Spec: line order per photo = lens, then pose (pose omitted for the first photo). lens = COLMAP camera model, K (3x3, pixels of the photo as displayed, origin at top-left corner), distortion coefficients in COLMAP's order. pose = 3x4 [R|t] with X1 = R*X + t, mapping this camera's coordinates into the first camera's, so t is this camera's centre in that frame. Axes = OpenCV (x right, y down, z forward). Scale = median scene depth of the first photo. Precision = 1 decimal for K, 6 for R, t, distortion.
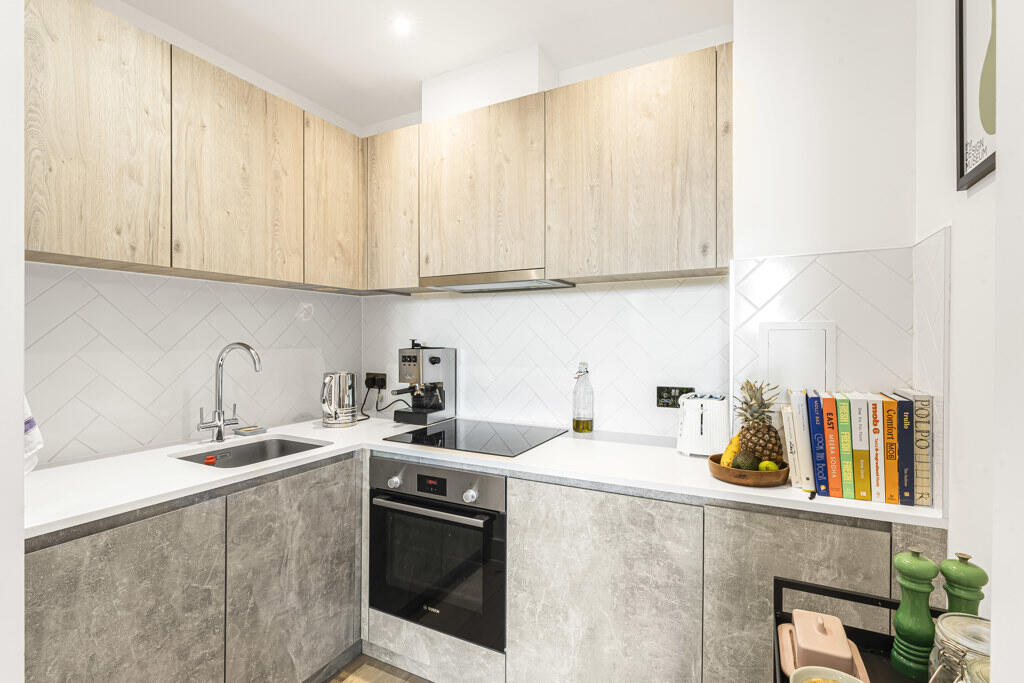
lens RADIAL K [[472.8, 0, 519.3], [0, 472.8, 328.1], [0, 0, 1]] dist [0.027321, -0.000398]
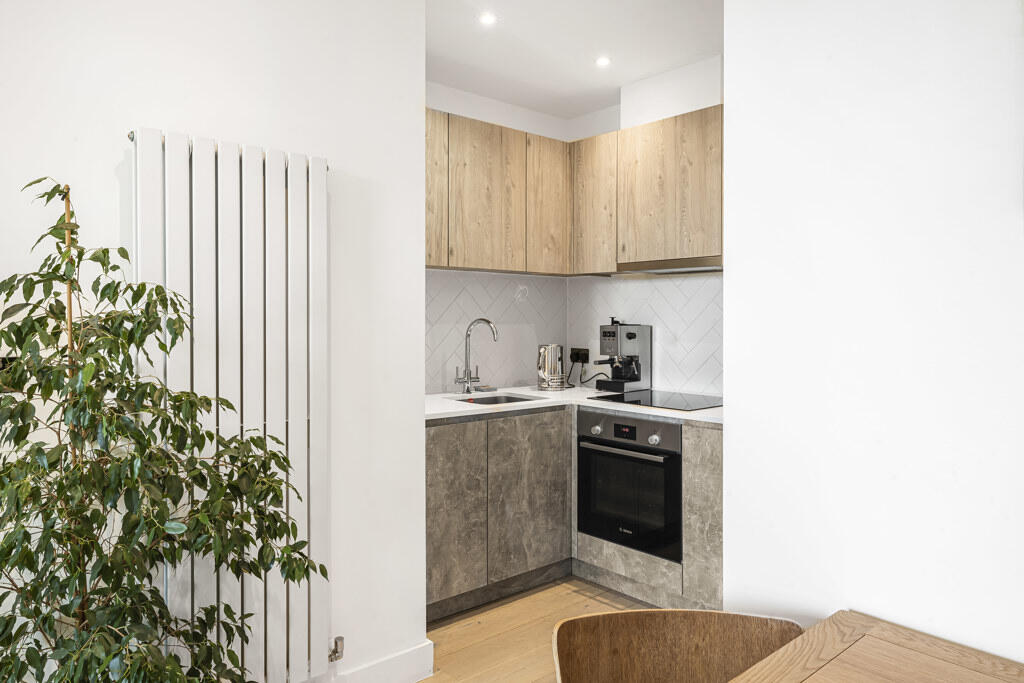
lens RADIAL K [[689.7, 0, 514.6], [0, 689.7, 309.1], [0, 0, 1]] dist [-0.000125, -0.000338]
pose [[0.929443, 0.001101, -0.368965, 0.200379], [0.002134, 0.999963, 0.008359, -0.011205], [0.368960, -0.008557, 0.929406, -0.741905]]
